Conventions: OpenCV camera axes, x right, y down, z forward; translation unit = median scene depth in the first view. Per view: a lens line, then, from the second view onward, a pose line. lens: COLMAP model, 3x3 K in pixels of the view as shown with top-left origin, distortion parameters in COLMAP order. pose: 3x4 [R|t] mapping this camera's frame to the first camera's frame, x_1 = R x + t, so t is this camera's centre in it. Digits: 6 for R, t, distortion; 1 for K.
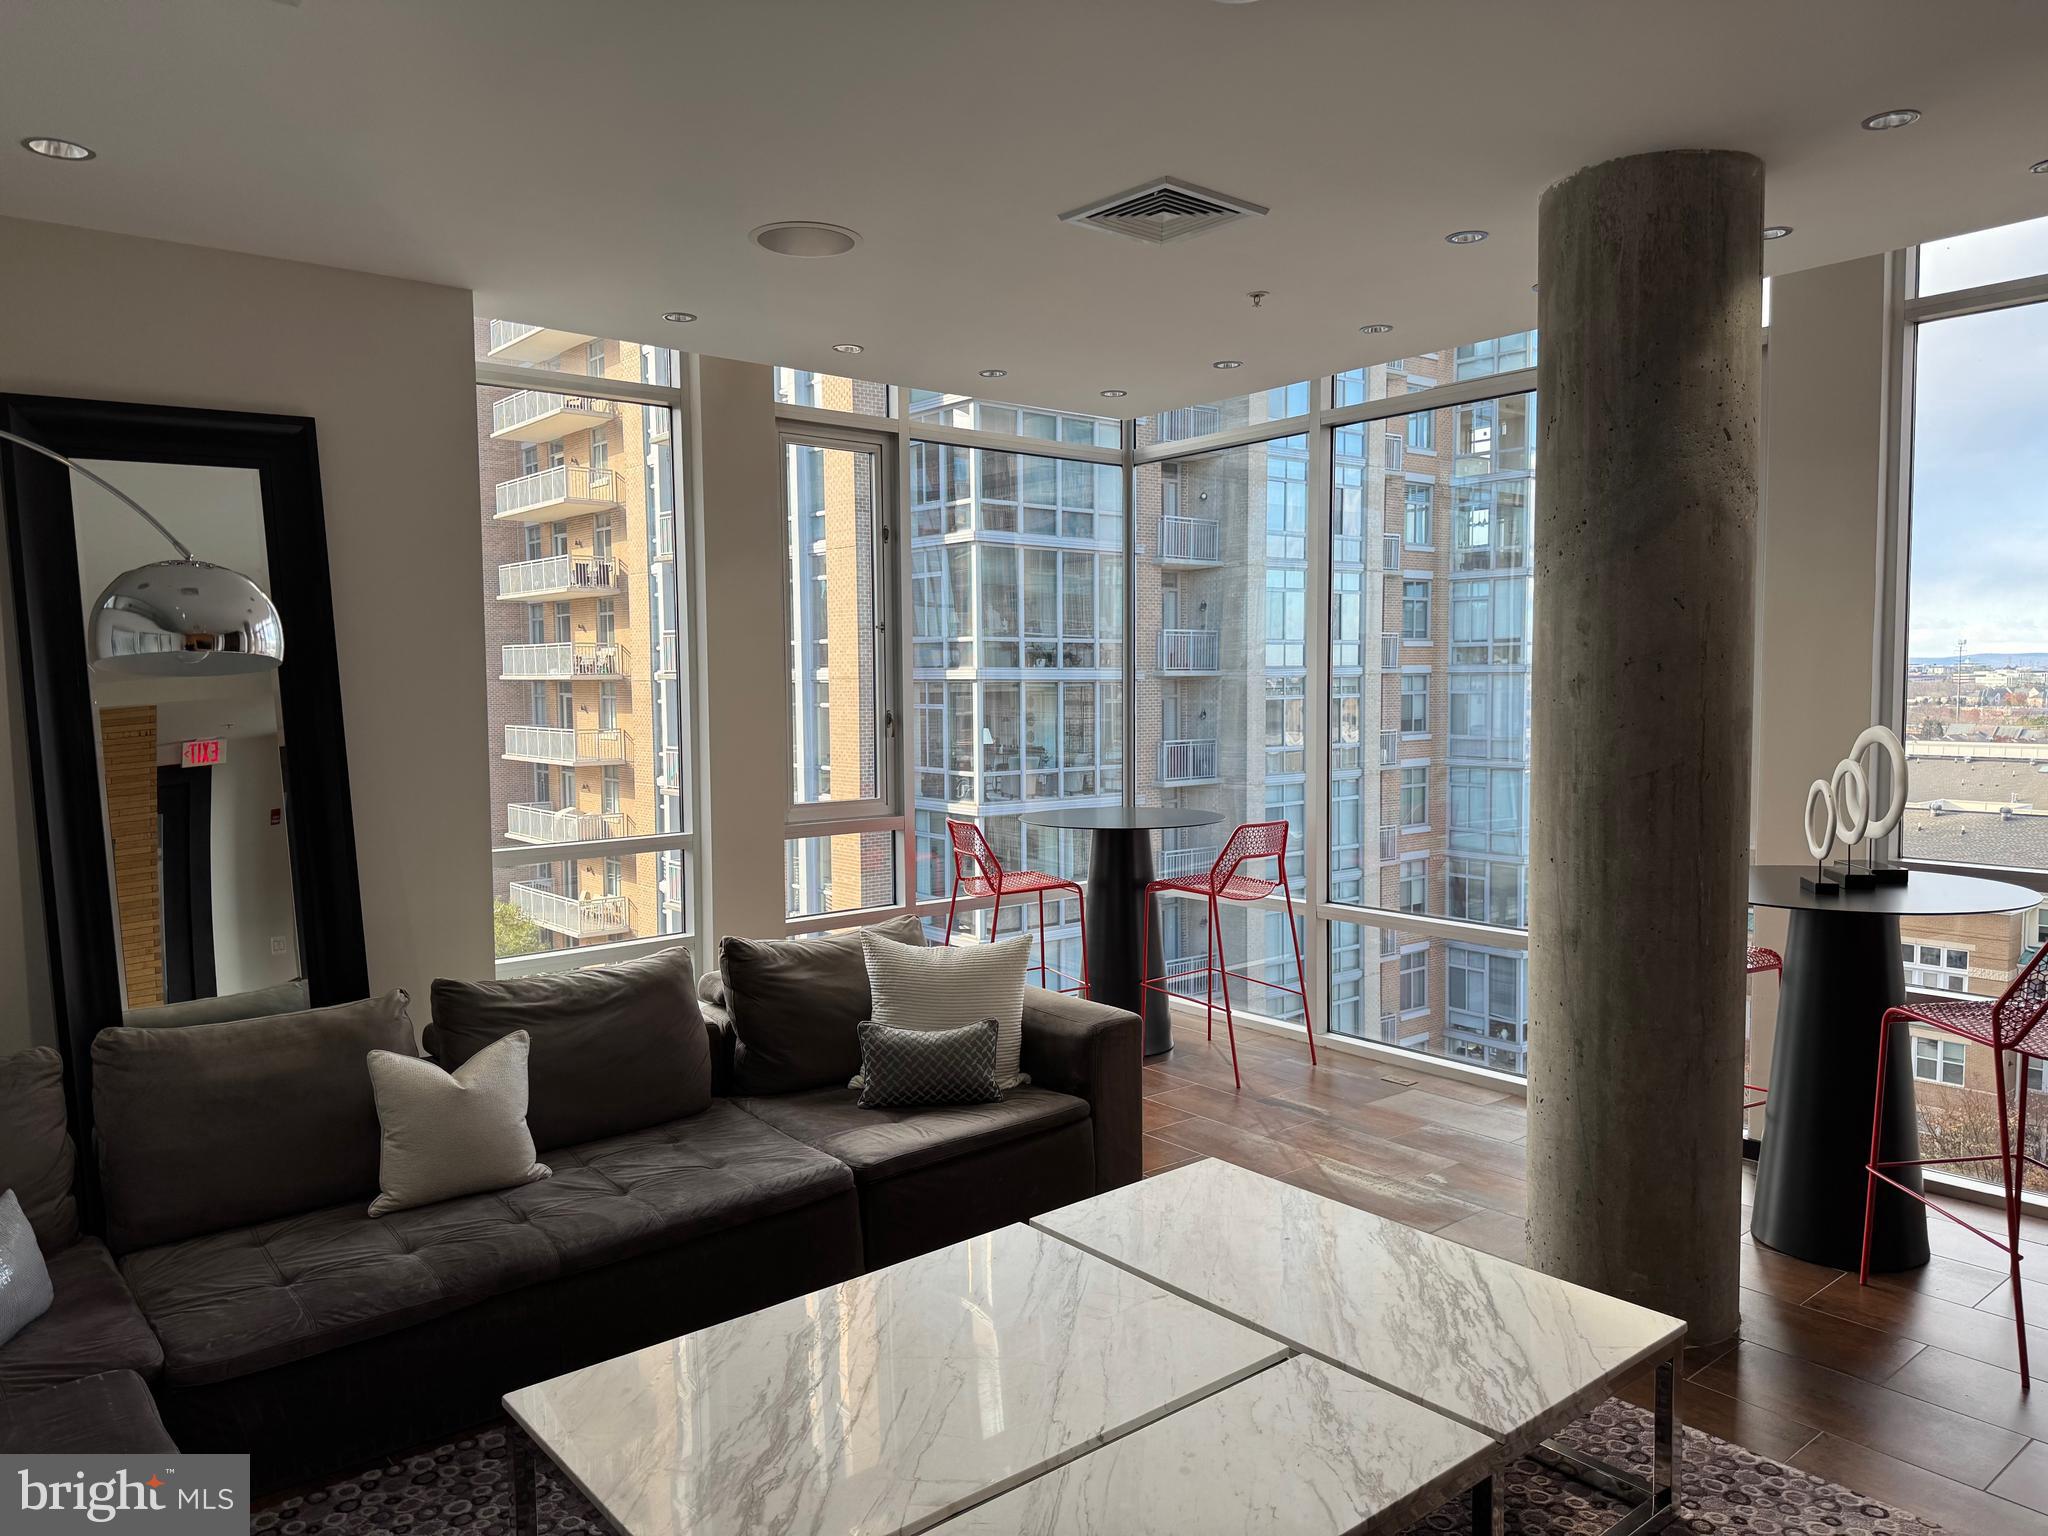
lens RADIAL K [[1431.4, 0, 1024.0], [0, 1431.4, 768.0], [0, 0, 1]] dist [-0.000242, -0.000099]
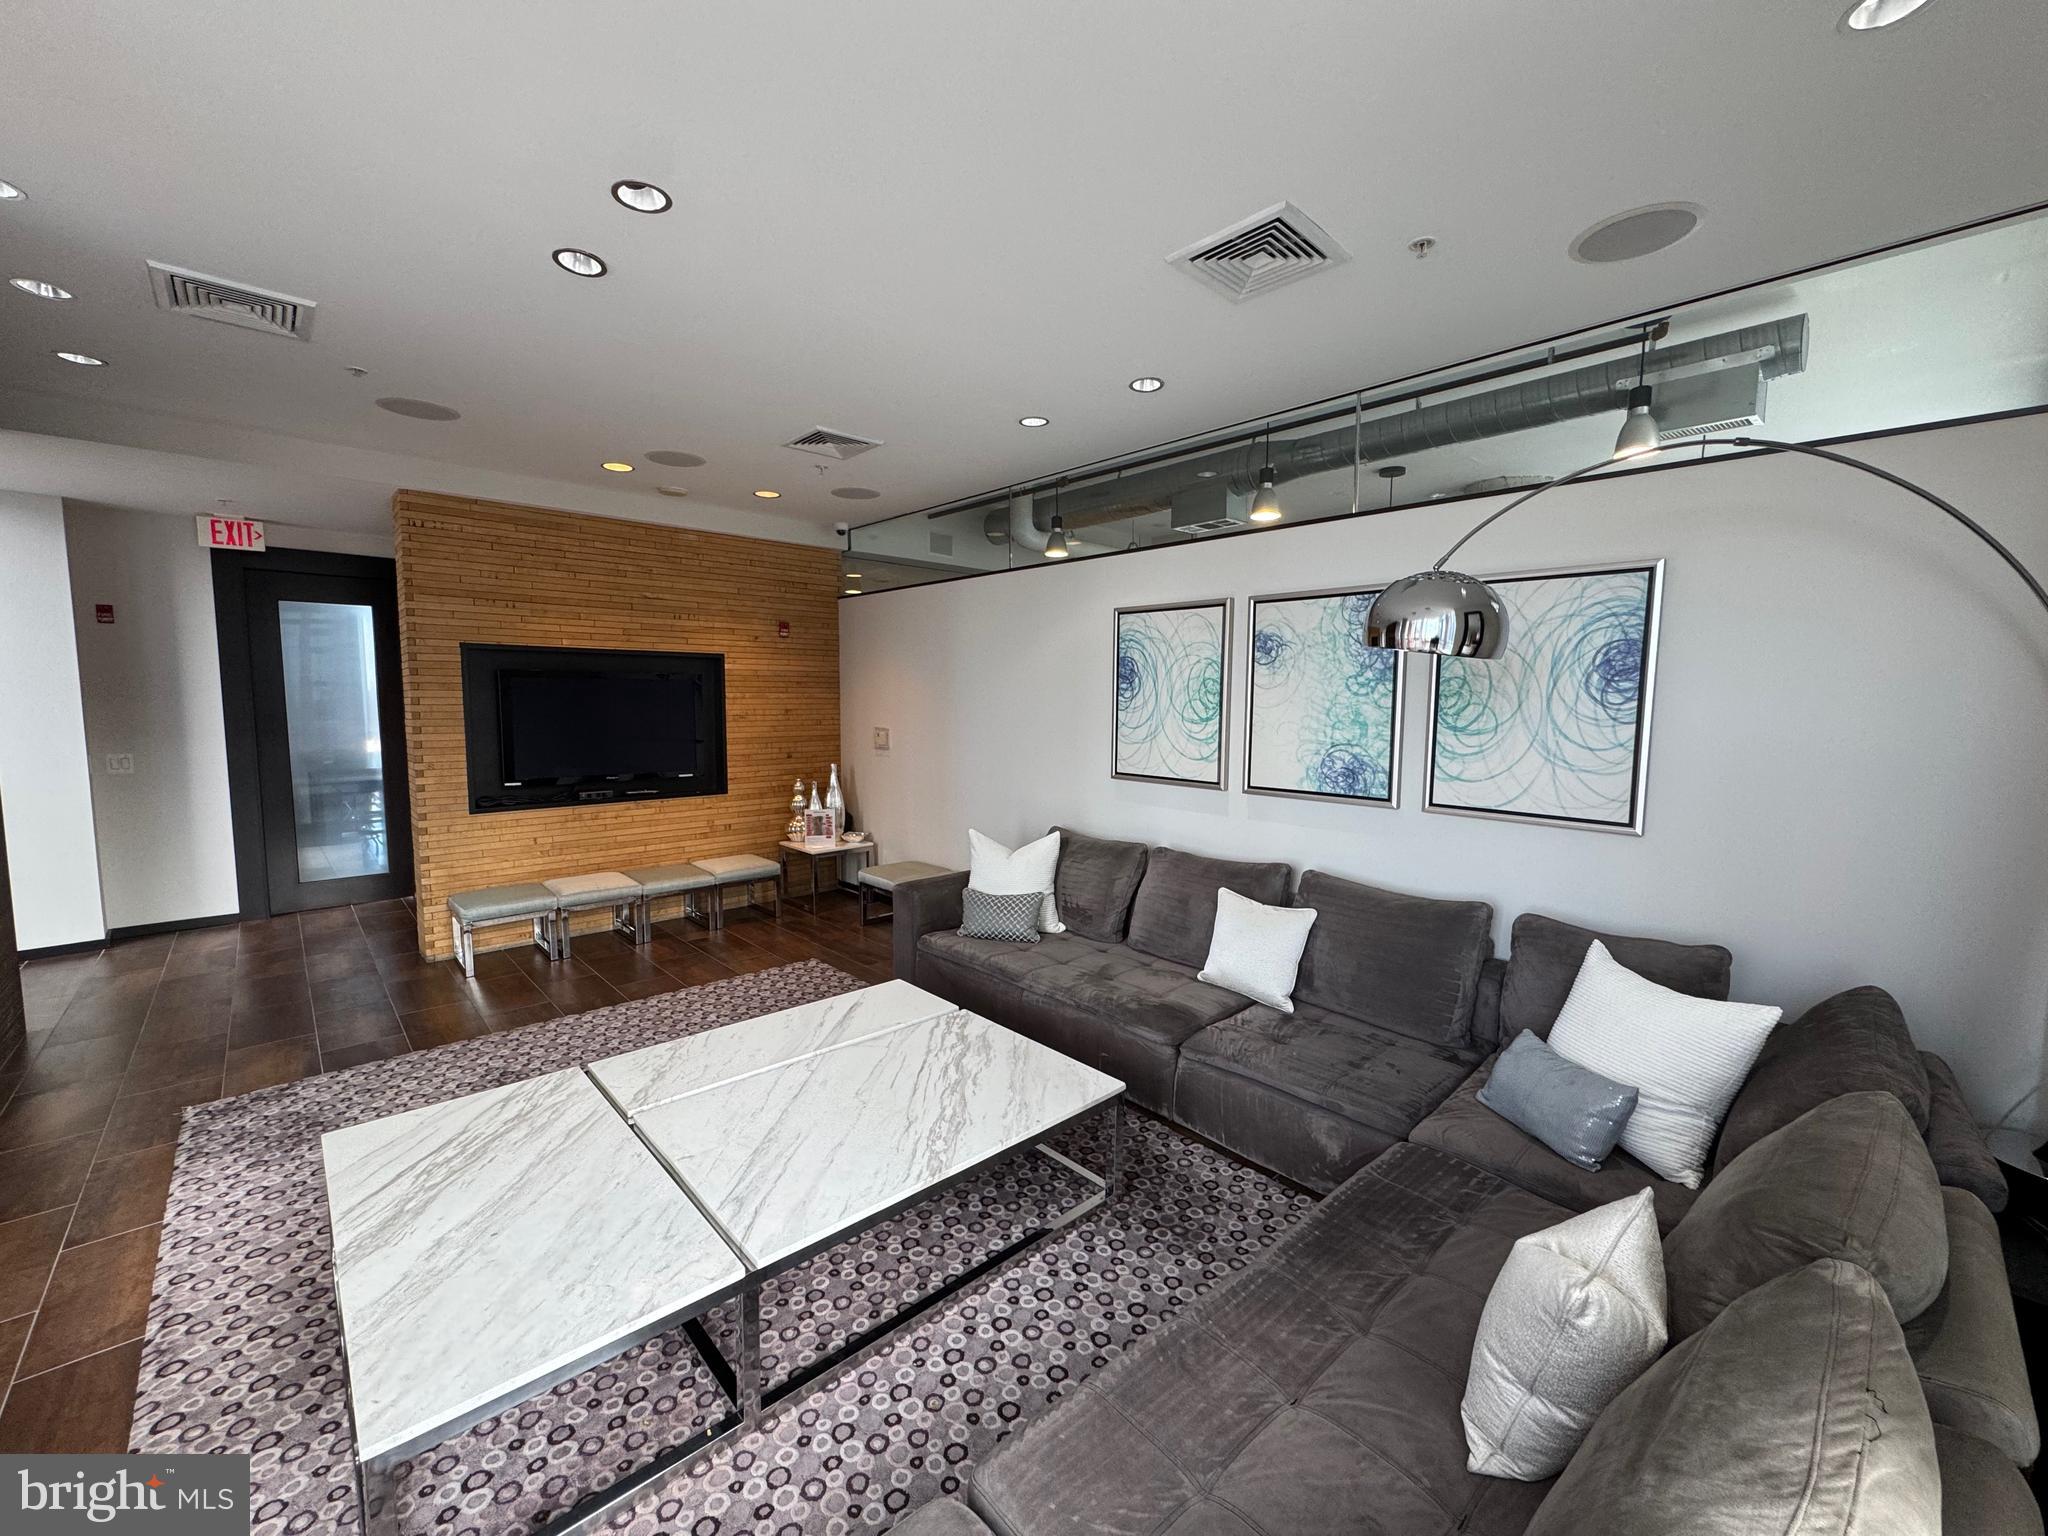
lens RADIAL K [[813.5, 0, 1024.0], [0, 813.5, 768.0], [0, 0, 1]] dist [-0.001299, -0.000149]
pose [[-0.998397, 0.006905, -0.056182, -0.174109], [-0.002037, 0.987506, 0.157565, -0.088681], [0.056568, 0.157427, -0.985909, 1.759765]]
